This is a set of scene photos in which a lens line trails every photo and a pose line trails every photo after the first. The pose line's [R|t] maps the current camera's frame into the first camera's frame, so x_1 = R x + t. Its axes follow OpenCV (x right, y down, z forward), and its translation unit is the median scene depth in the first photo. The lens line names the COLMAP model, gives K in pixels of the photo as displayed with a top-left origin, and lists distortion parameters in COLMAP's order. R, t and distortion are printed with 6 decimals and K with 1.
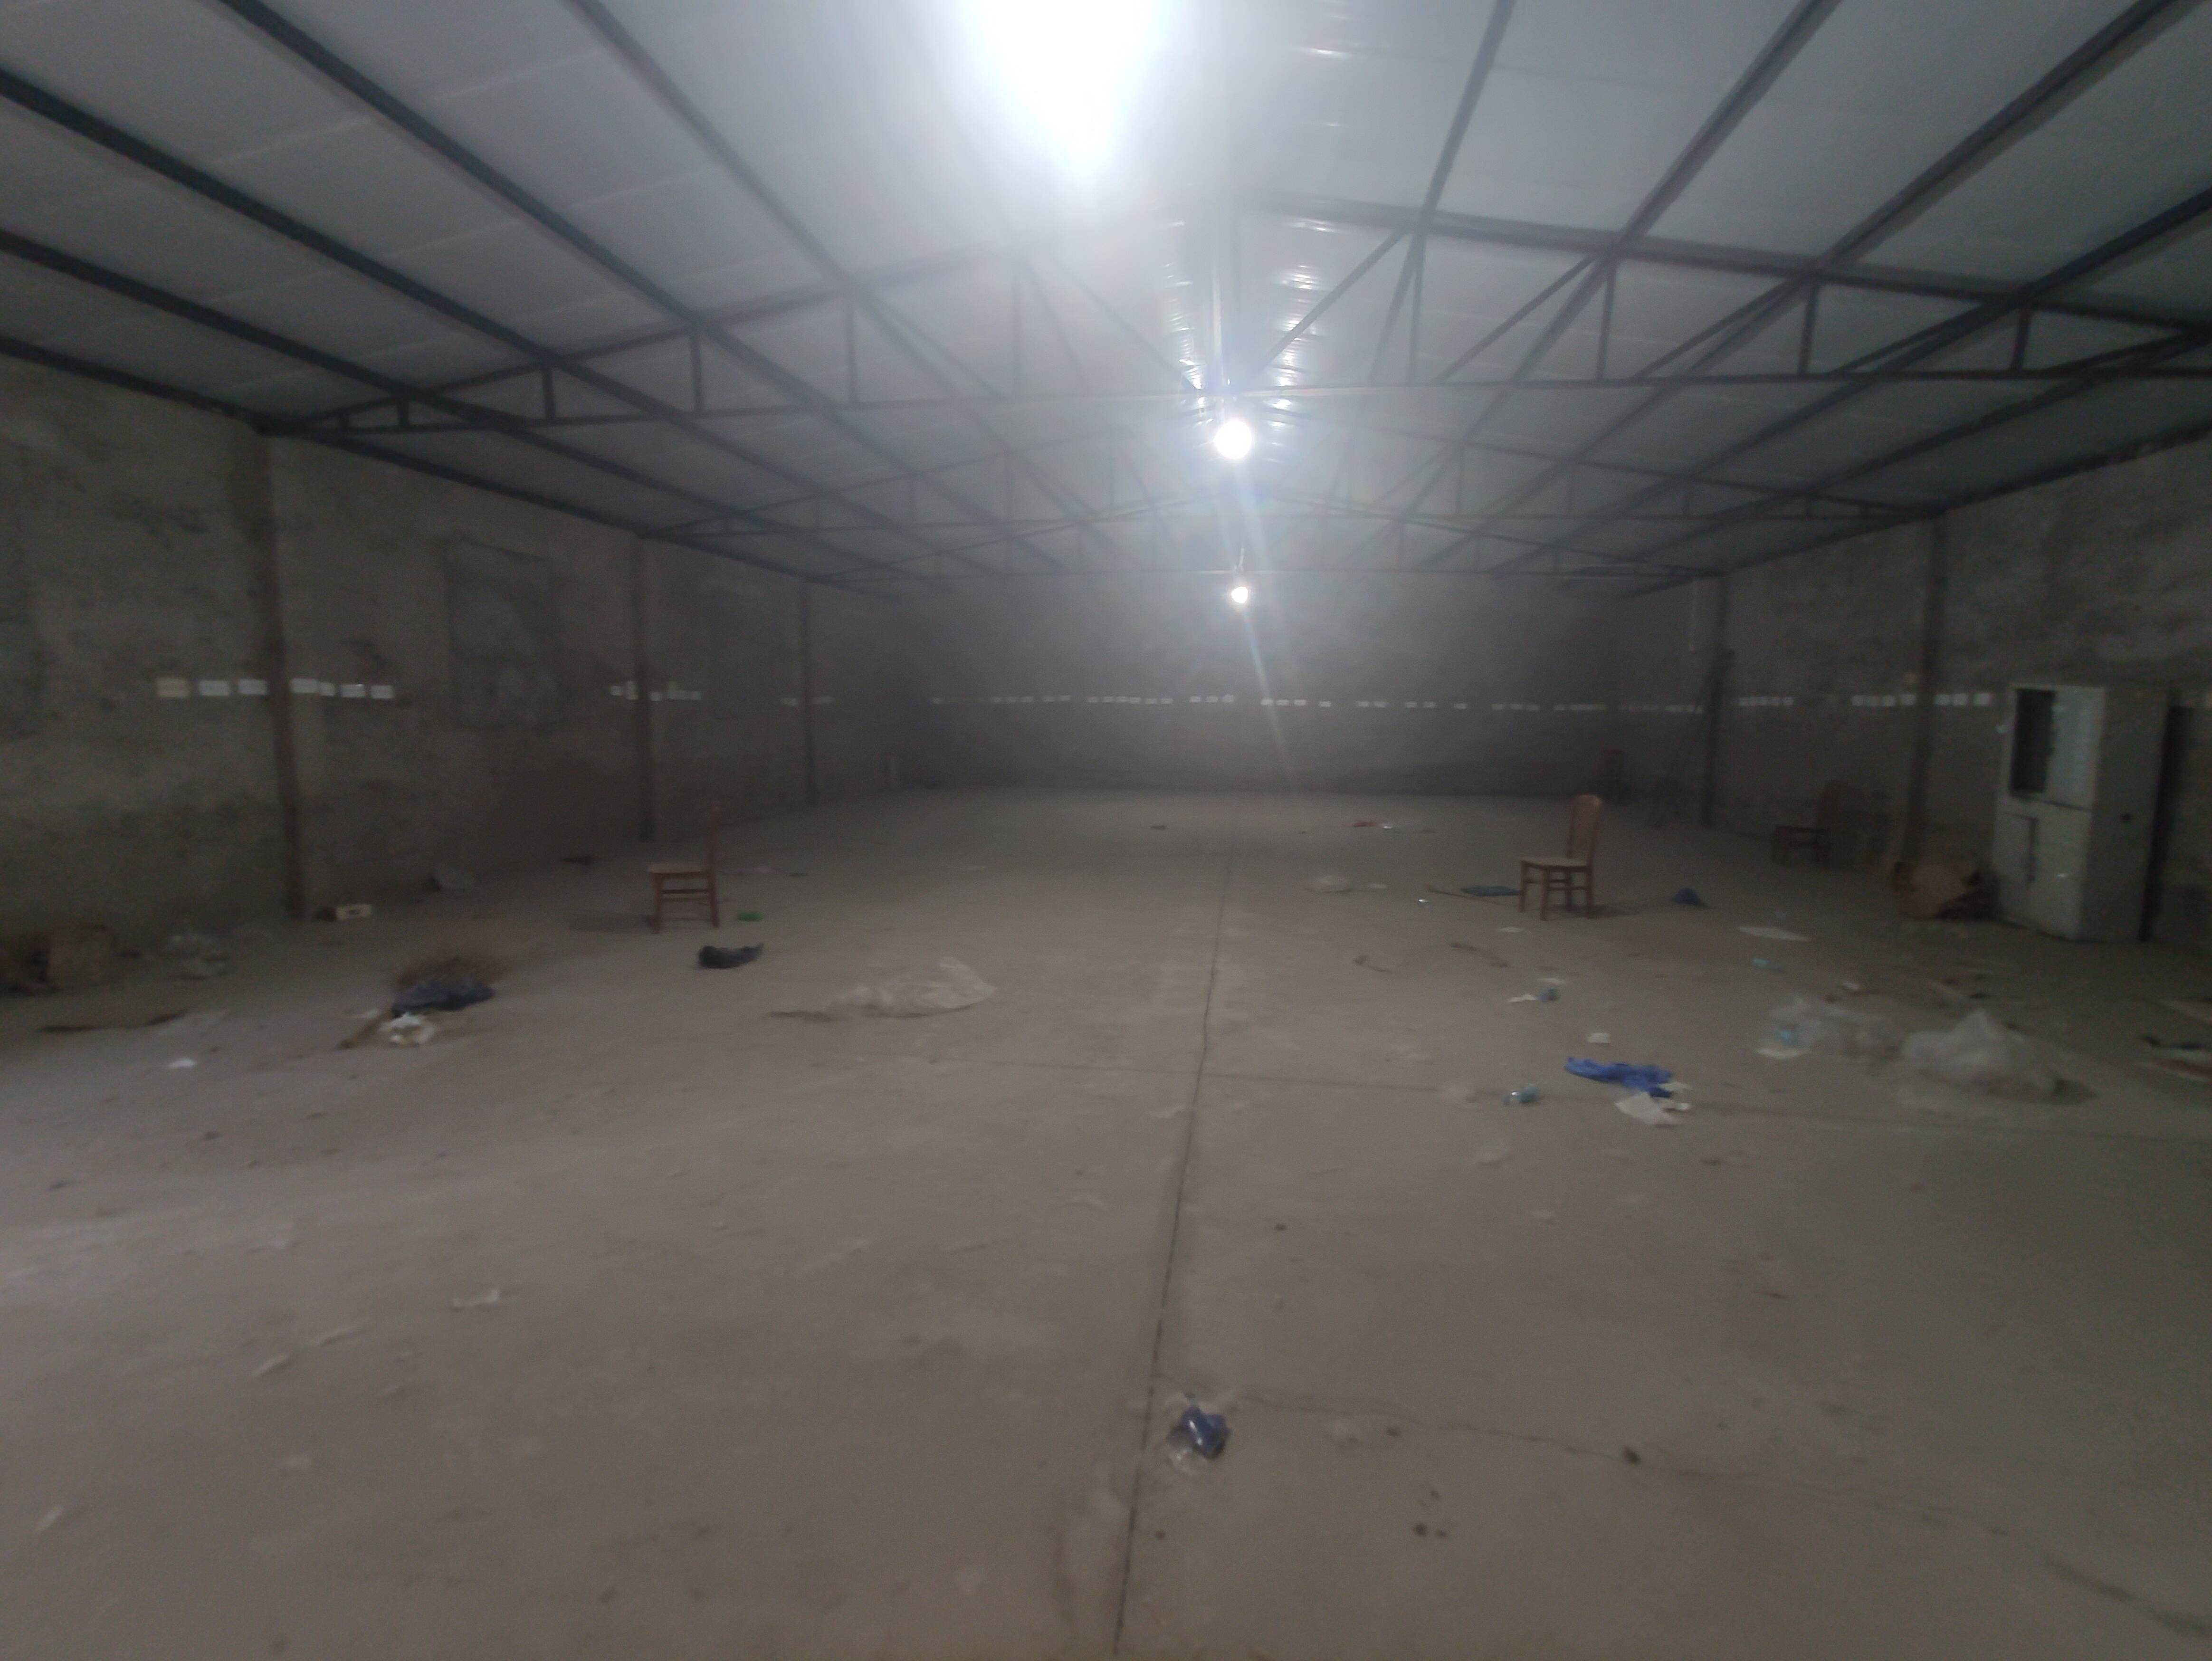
lens RADIAL K [[1038.2, 0, 1102.0], [0, 1038.2, 807.4], [0, 0, 1]] dist [-0.000705, 0.016838]
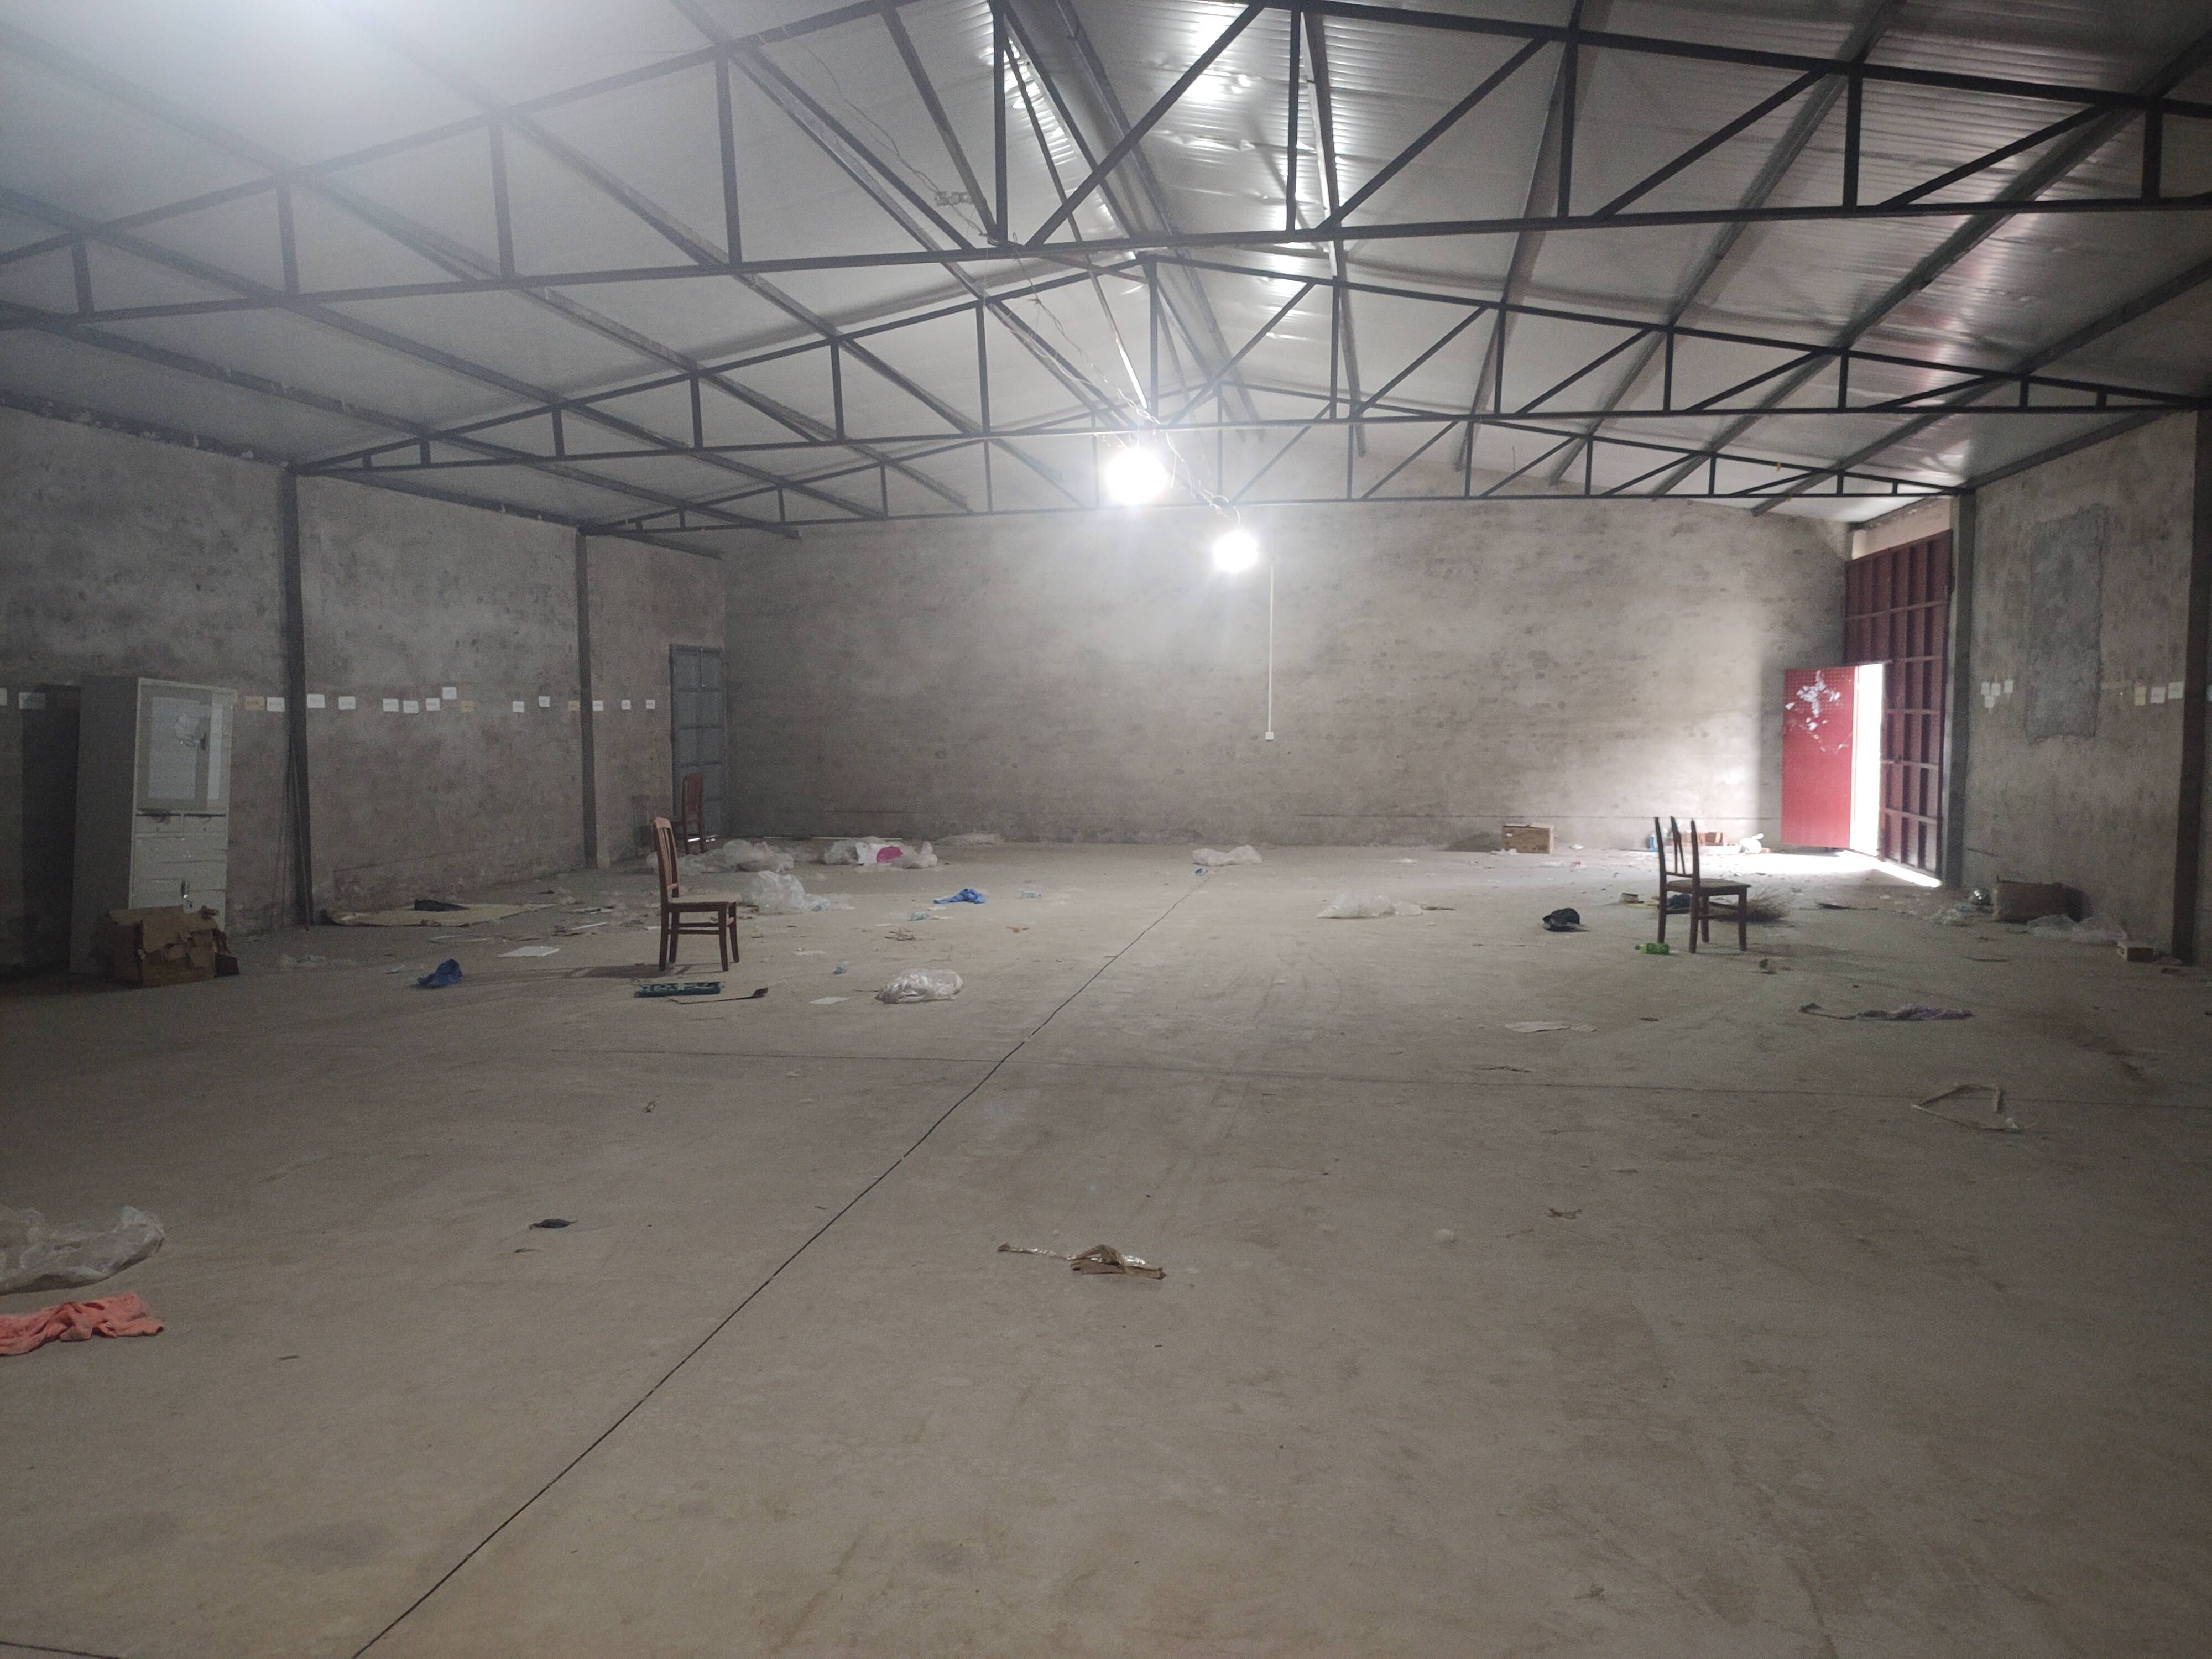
lens RADIAL K [[1685.1, 0, 1106.0], [0, 1685.1, 829.5], [0, 0, 1]] dist [0.052827, 0.000201]
pose [[-0.999599, -0.005821, 0.027712, 0.090238], [-0.000967, 0.985090, 0.172039, -0.246962], [-0.028300, 0.171943, -0.984700, 2.449790]]
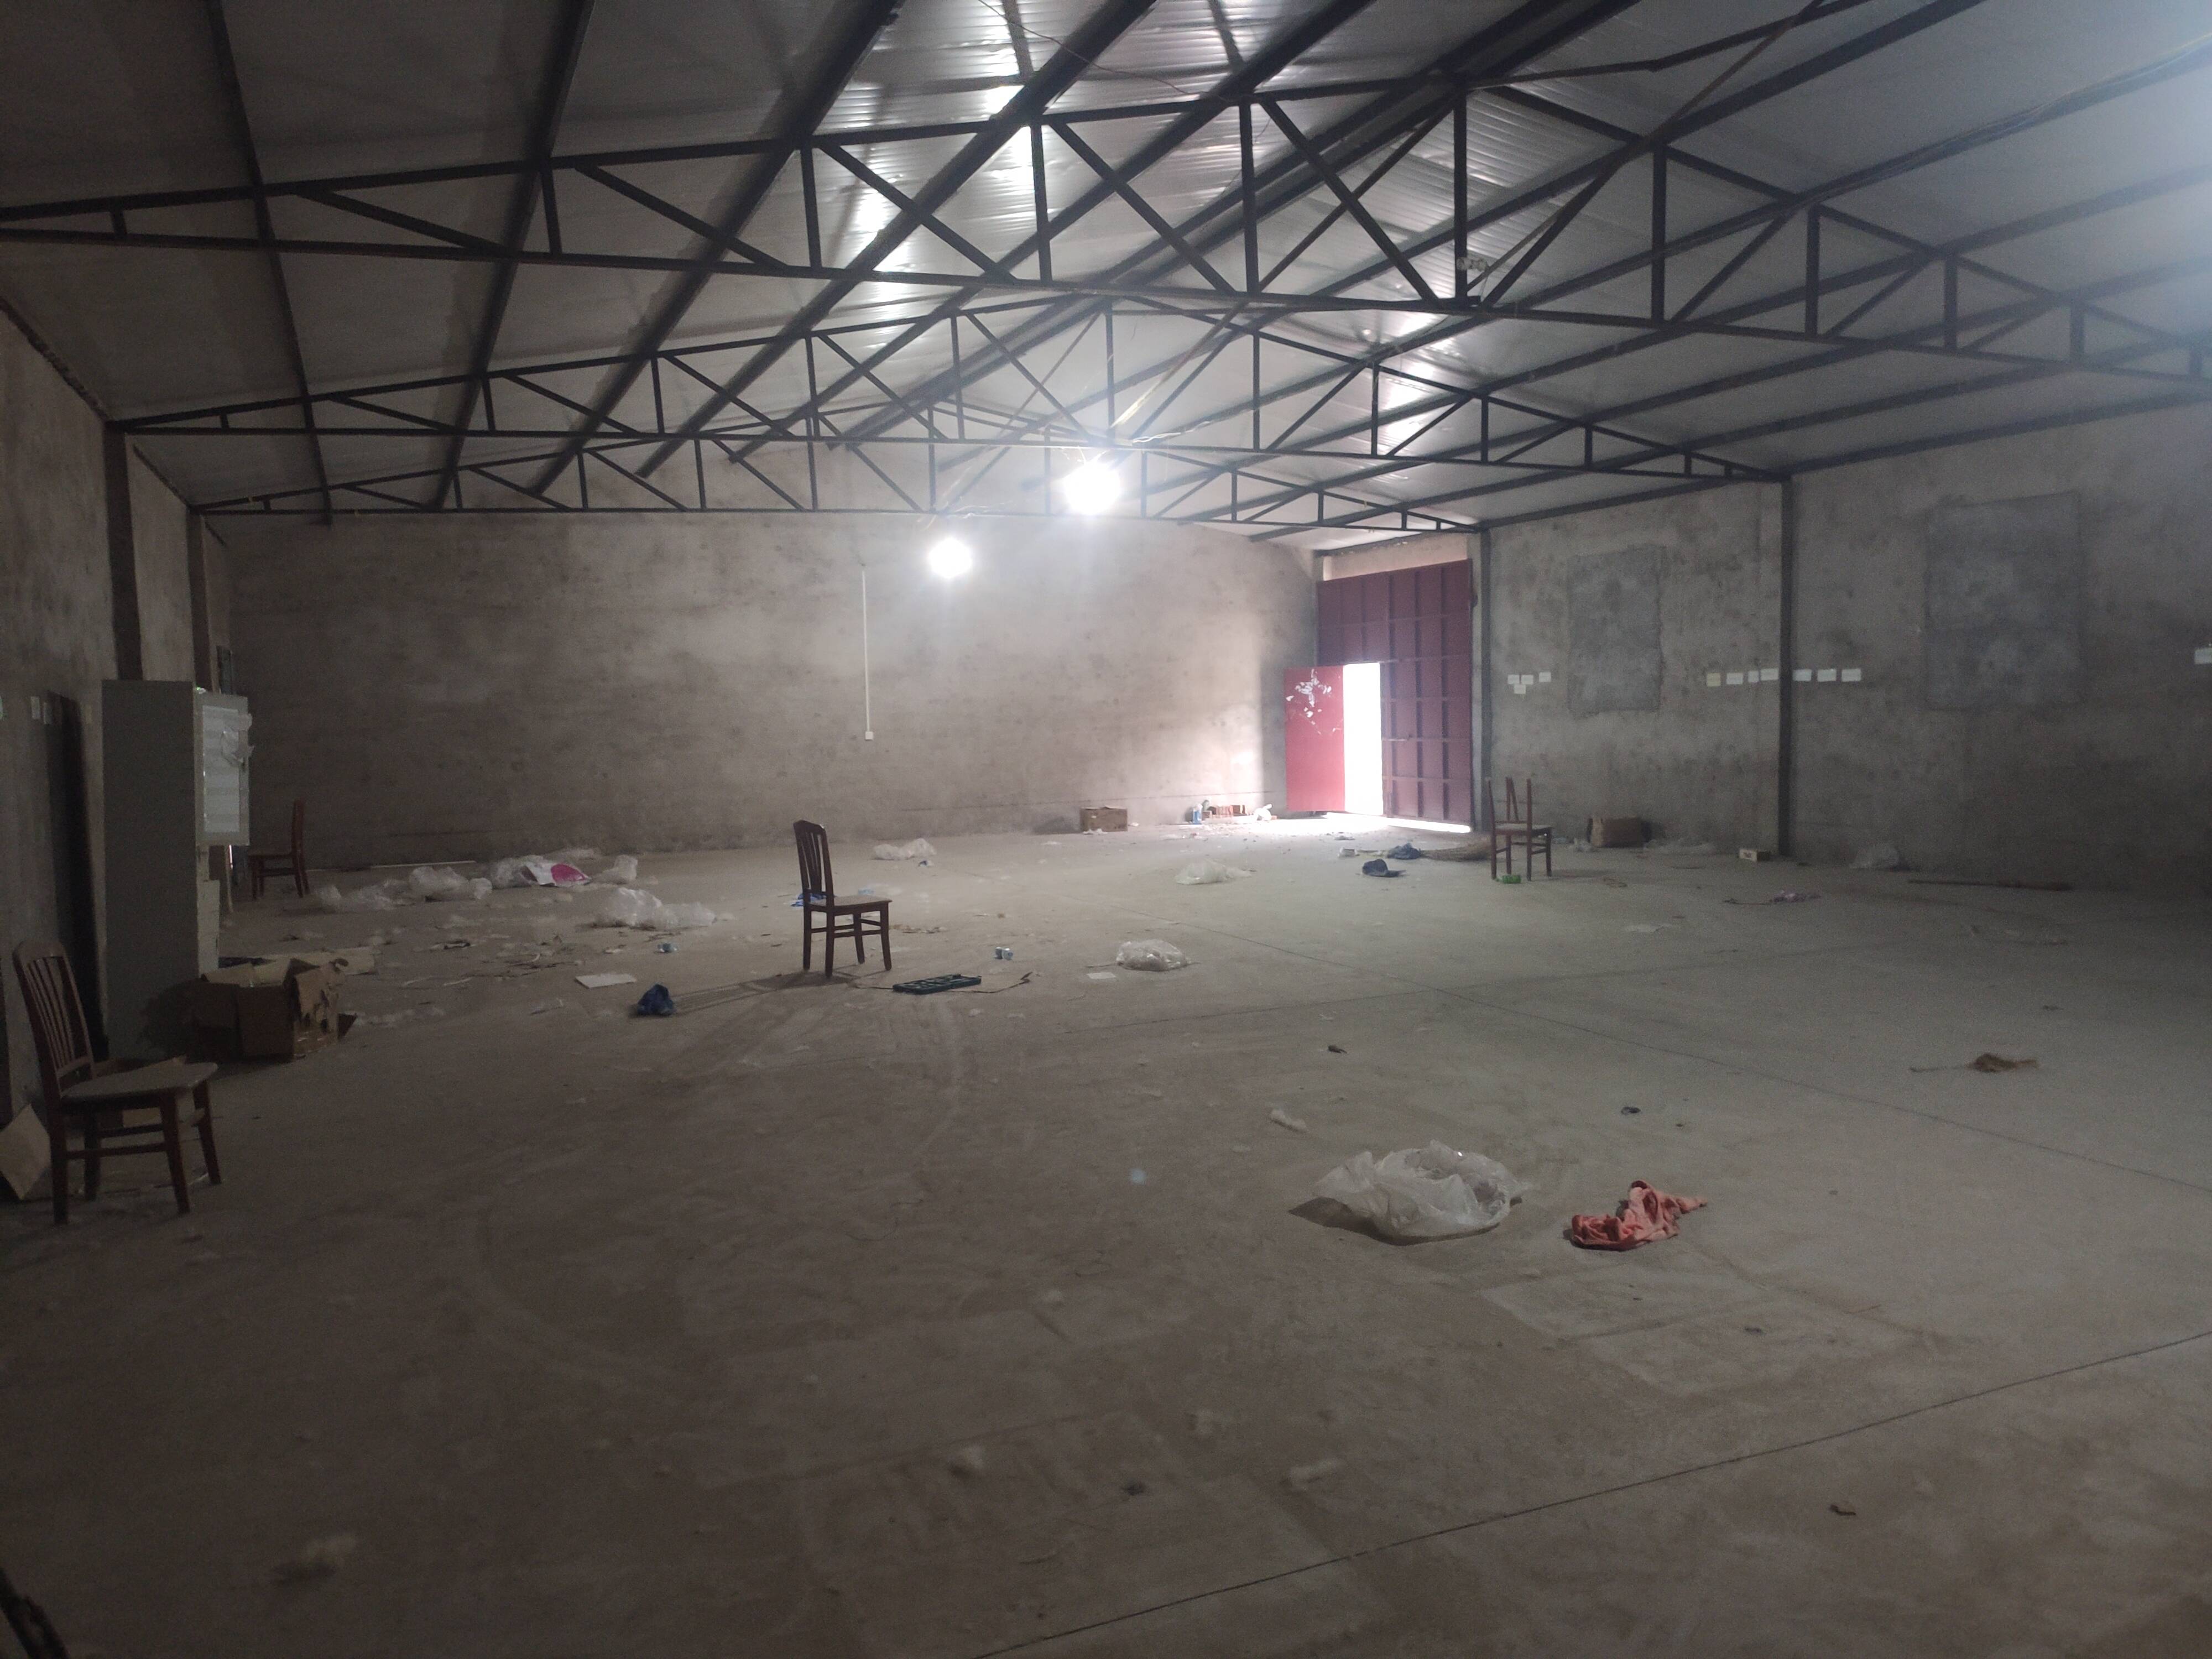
lens RADIAL K [[1650.0, 0, 1111.2], [0, 1650.0, 836.4], [0, 0, 1]] dist [0.094550, -0.151283]
pose [[-0.851531, 0.057081, -0.521188, 0.989231], [-0.032205, 0.986485, 0.160657, -0.221232], [0.523314, 0.153590, -0.838184, 2.306394]]
